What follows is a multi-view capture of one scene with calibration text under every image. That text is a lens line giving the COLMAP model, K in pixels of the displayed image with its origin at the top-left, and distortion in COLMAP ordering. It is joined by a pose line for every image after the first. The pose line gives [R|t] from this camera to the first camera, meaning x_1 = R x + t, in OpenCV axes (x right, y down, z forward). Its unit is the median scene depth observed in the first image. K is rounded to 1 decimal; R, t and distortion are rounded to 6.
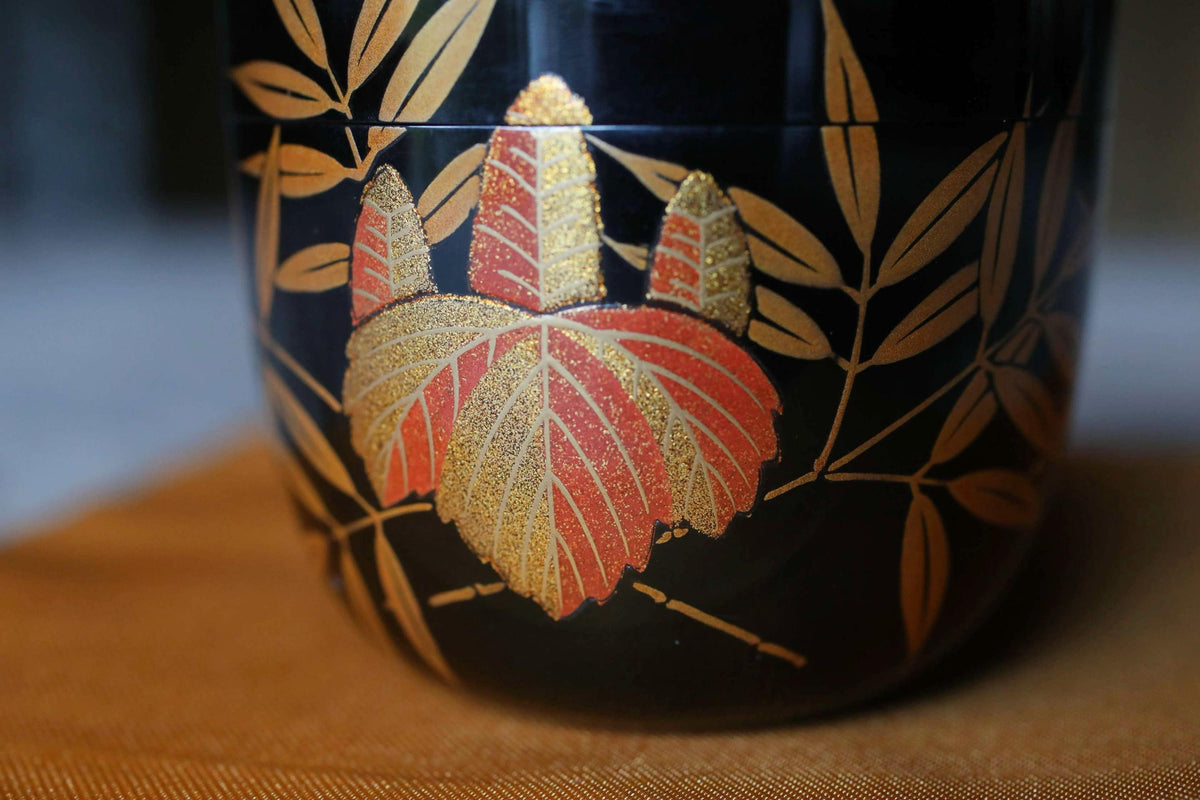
lens RADIAL K [[2093.7, 0, 625.2], [0, 2093.7, 443.9], [0, 0, 1]] dist [-0.032522, -0.076184]
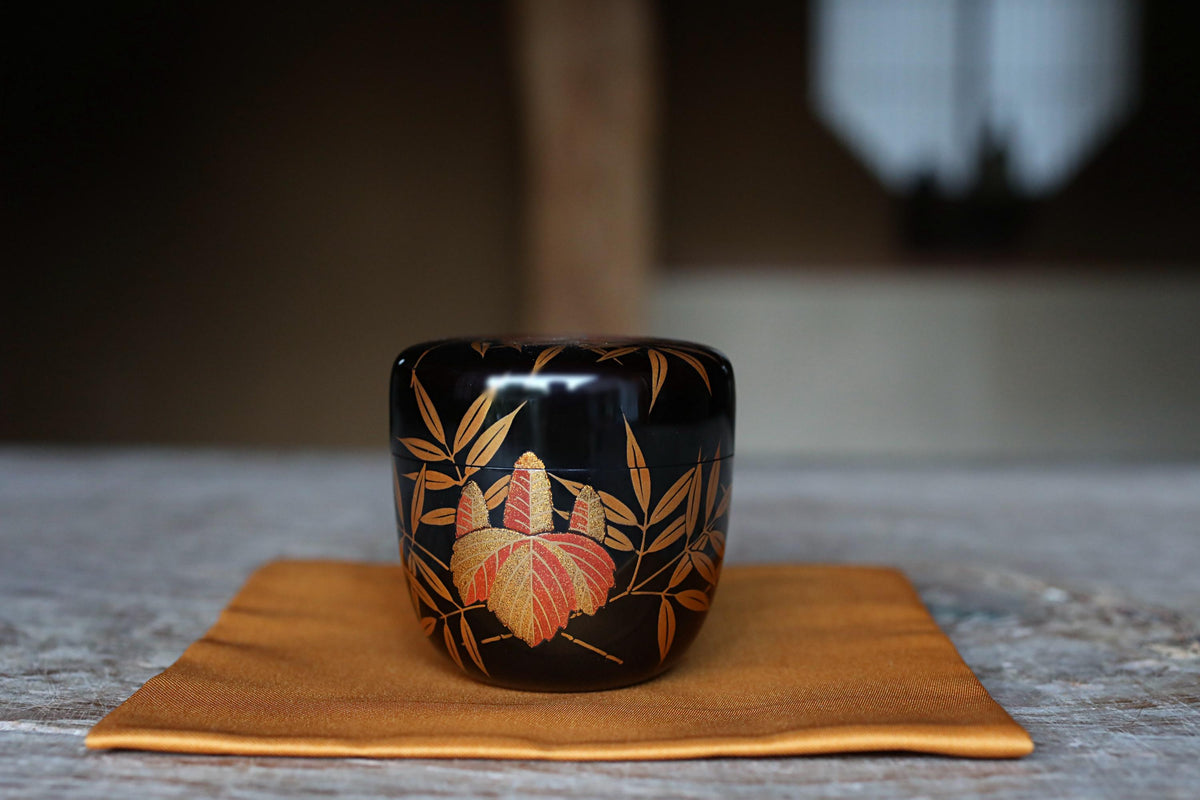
lens RADIAL K [[1532.8, 0, 600.0], [0, 1532.8, 400.0], [0, 0, 1]] dist [-0.103794, 0.002983]
pose [[0.993639, 0.003304, 0.112565, -0.174174], [0.009085, 0.993959, -0.109372, -0.017090], [-0.112247, 0.109699, 0.987607, -1.020530]]
